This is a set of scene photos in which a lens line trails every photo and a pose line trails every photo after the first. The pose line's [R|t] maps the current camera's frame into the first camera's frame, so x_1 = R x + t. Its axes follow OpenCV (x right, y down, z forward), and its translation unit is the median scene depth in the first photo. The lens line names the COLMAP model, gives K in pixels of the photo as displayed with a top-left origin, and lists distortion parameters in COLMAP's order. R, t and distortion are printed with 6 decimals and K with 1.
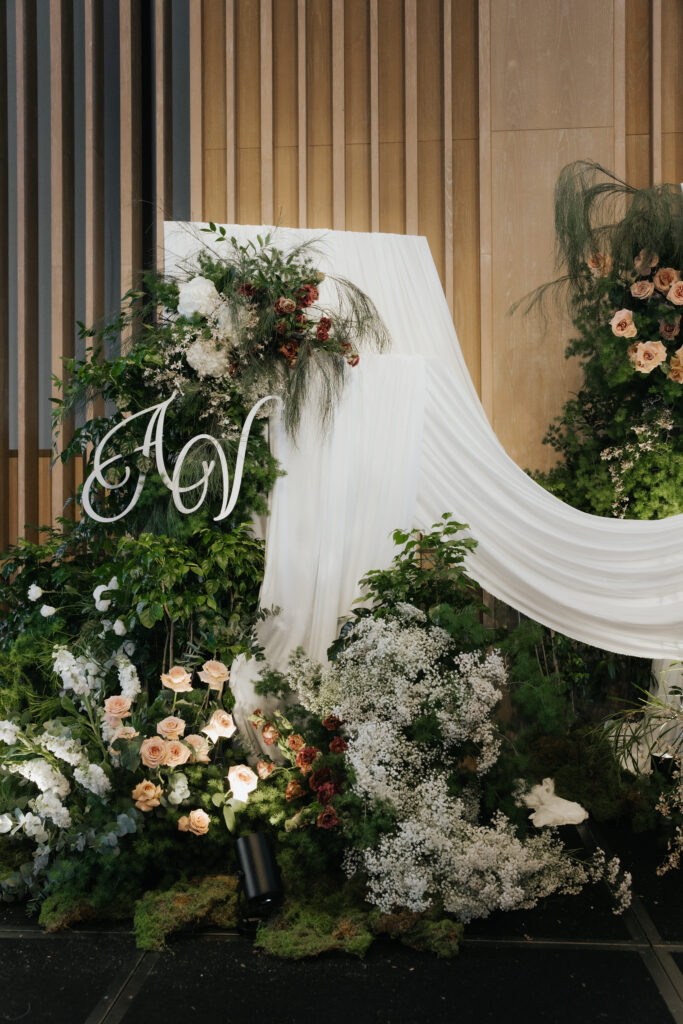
lens RADIAL K [[1065.6, 0, 341.5], [0, 1065.6, 512.0], [0, 0, 1]] dist [-0.009003, 0.005393]
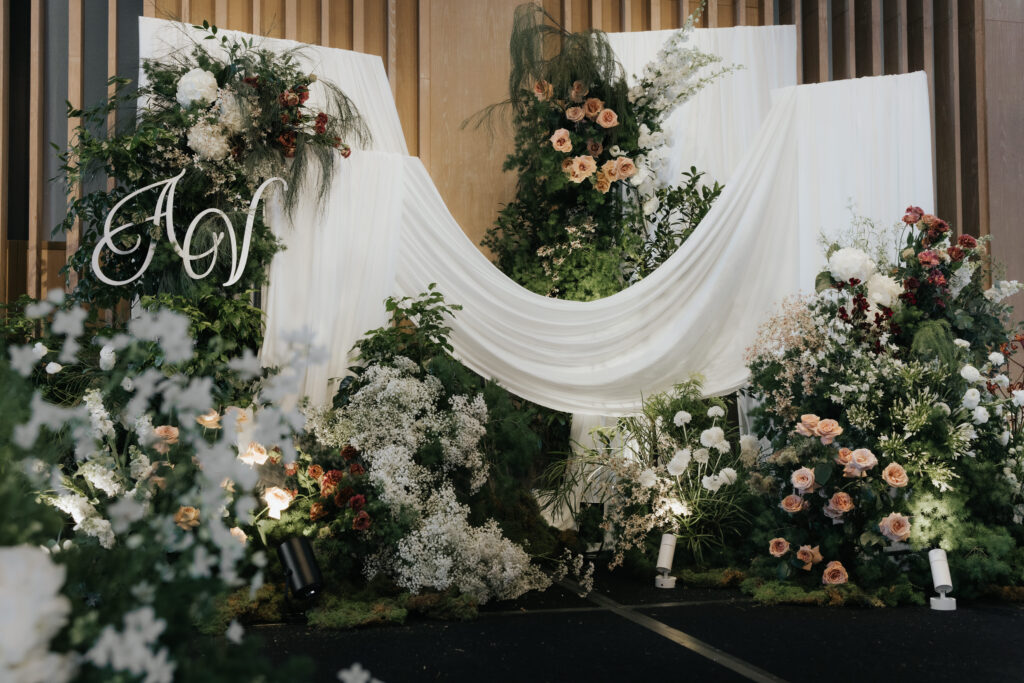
lens RADIAL K [[1166.2, 0, 512.0], [0, 1166.2, 341.5], [0, 0, 1]] dist [0.005021, 0.017315]
pose [[0.945727, 0.019093, 0.324401, -0.227364], [-0.004366, 0.998929, -0.046064, 0.119511], [-0.324933, 0.042148, 0.944797, -0.235027]]
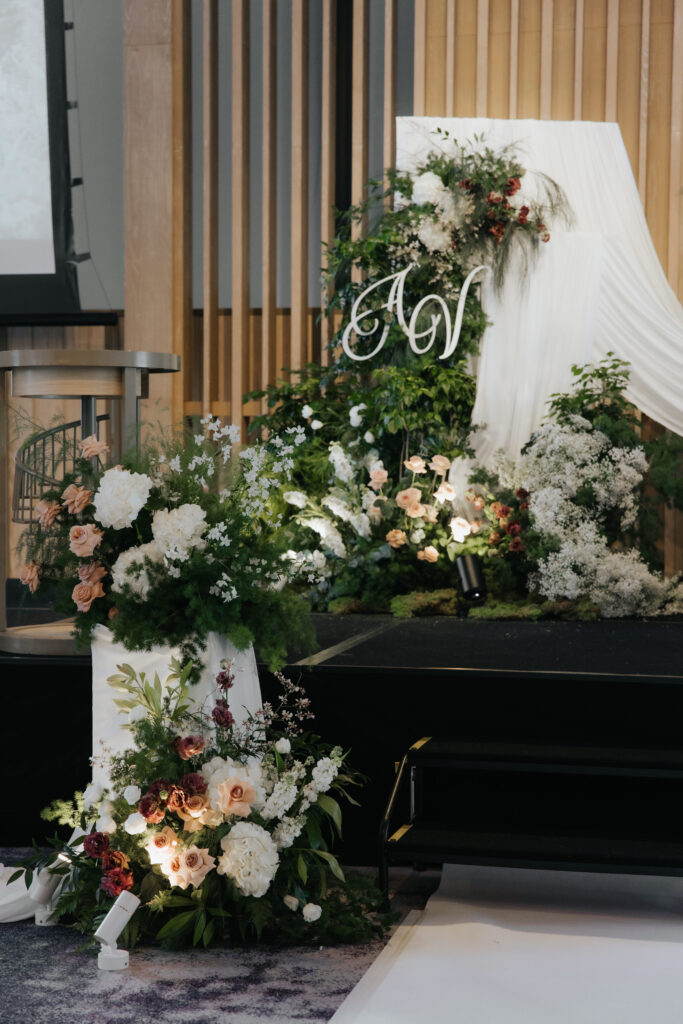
lens RADIAL K [[1876.7, 0, 319.7], [0, 1876.7, 516.7], [0, 0, 1]] dist [0.176530, -0.036198]
pose [[0.989054, 0.015826, -0.146700, 0.085382], [-0.008957, 0.998837, 0.047366, 0.097851], [0.147279, -0.045534, 0.988046, -1.416364]]
